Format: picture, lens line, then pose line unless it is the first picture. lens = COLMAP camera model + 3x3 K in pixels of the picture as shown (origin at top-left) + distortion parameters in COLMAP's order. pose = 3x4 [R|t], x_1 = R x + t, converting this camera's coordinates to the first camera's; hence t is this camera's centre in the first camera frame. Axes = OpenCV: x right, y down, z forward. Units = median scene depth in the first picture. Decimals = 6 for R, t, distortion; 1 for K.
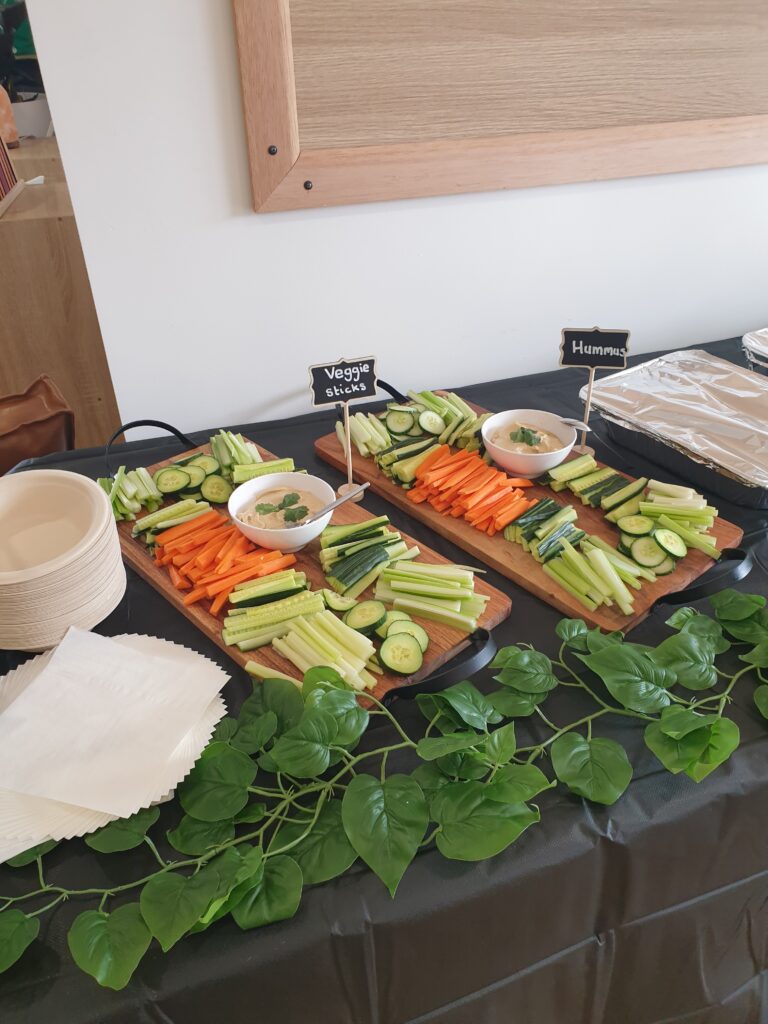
lens RADIAL K [[802.9, 0, 384.0], [0, 802.9, 512.0], [0, 0, 1]] dist [-0.014510, -0.002606]
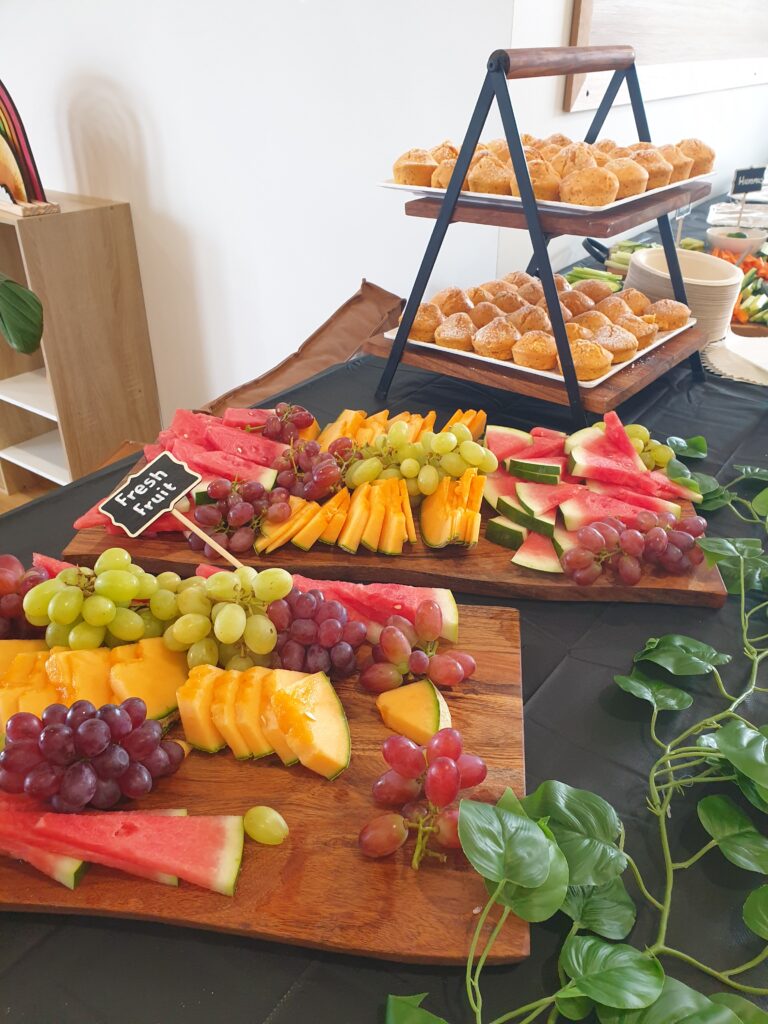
lens RADIAL K [[802.9, 0, 384.0], [0, 802.9, 512.0], [0, 0, 1]] dist [-0.014510, -0.002606]
pose [[0.837808, -0.270825, 0.474059, -1.340235], [0.308220, 0.951314, -0.001244, 0.218392], [-0.450642, 0.147157, 0.880492, -0.014740]]
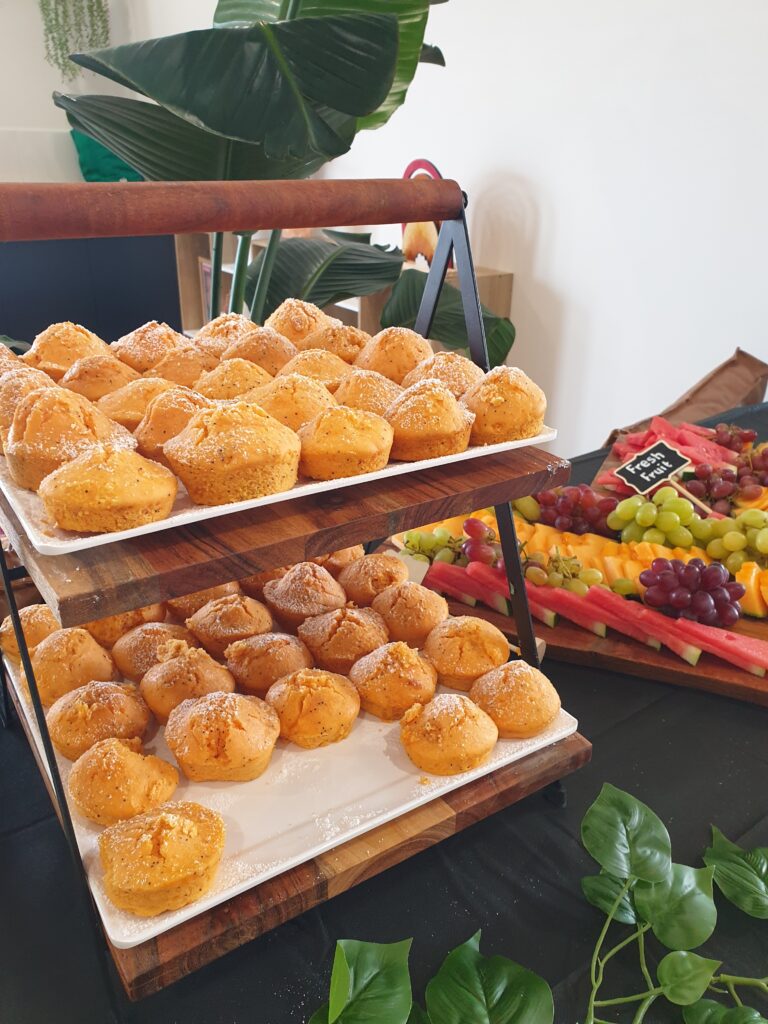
lens RADIAL K [[792.5, 0, 384.0], [0, 792.5, 512.0], [0, 0, 1]] dist [-0.035341, -0.001775]
pose [[0.963702, -0.097945, 0.248365, -1.734397], [0.138013, 0.979098, -0.149399, 0.291111], [-0.228541, 0.178253, 0.957076, -0.143292]]
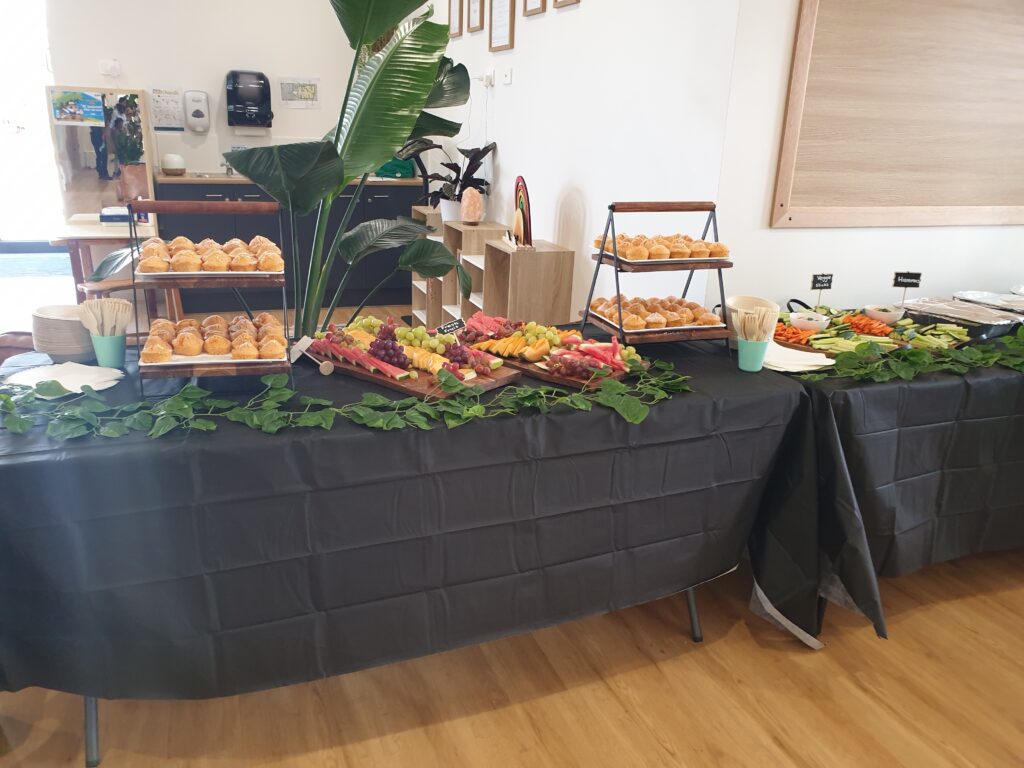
lens RADIAL K [[780.9, 0, 512.0], [0, 780.9, 384.0], [0, 0, 1]] dist [0.007717, -0.000298]
pose [[0.999065, 0.041624, 0.011687, -1.025700], [-0.036452, 0.956346, -0.289954, 0.894685], [-0.023246, 0.289257, 0.956969, -1.287440]]
